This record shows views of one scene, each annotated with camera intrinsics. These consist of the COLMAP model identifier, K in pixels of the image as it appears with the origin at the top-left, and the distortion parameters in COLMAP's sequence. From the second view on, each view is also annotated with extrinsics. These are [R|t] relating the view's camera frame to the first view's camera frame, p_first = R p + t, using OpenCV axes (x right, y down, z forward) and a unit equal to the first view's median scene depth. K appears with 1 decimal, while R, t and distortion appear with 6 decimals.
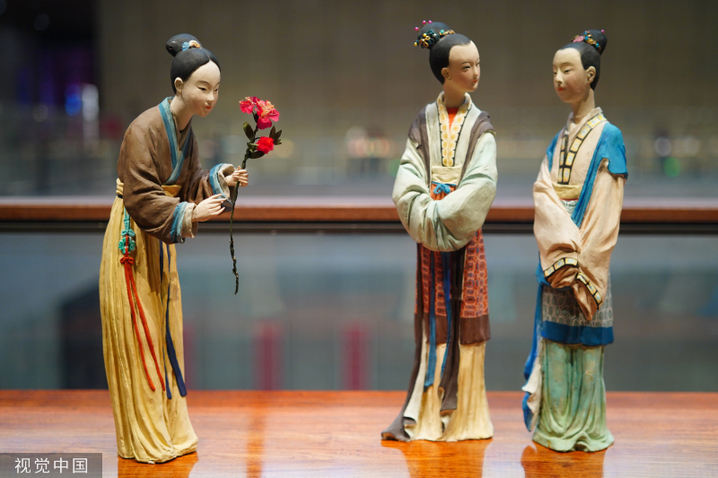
lens RADIAL K [[844.8, 0, 359.1], [0, 844.8, 238.2], [0, 0, 1]] dist [-0.016942, 0.000000]
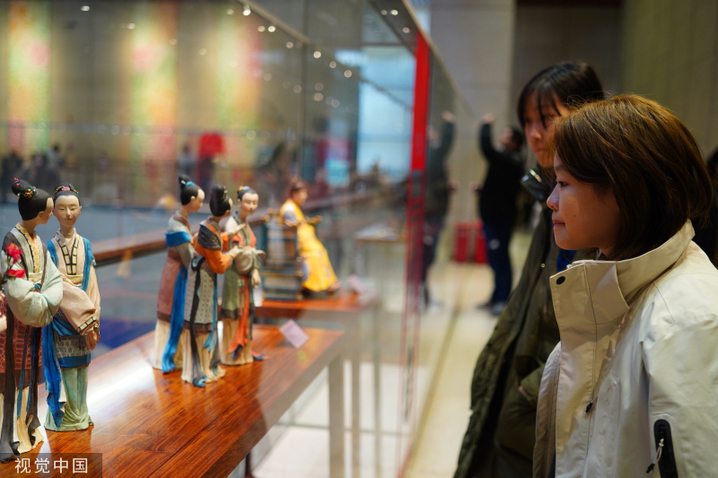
lens RADIAL K [[844.8, 0, 359.0], [0, 844.8, 239.7], [0, 0, 1]] dist [-0.016942, 0.000000]
pose [[0.125680, -0.080079, 0.988834, -1.365274], [0.062834, 0.995378, 0.072623, -0.222210], [-0.990079, 0.053005, 0.130131, 0.203212]]
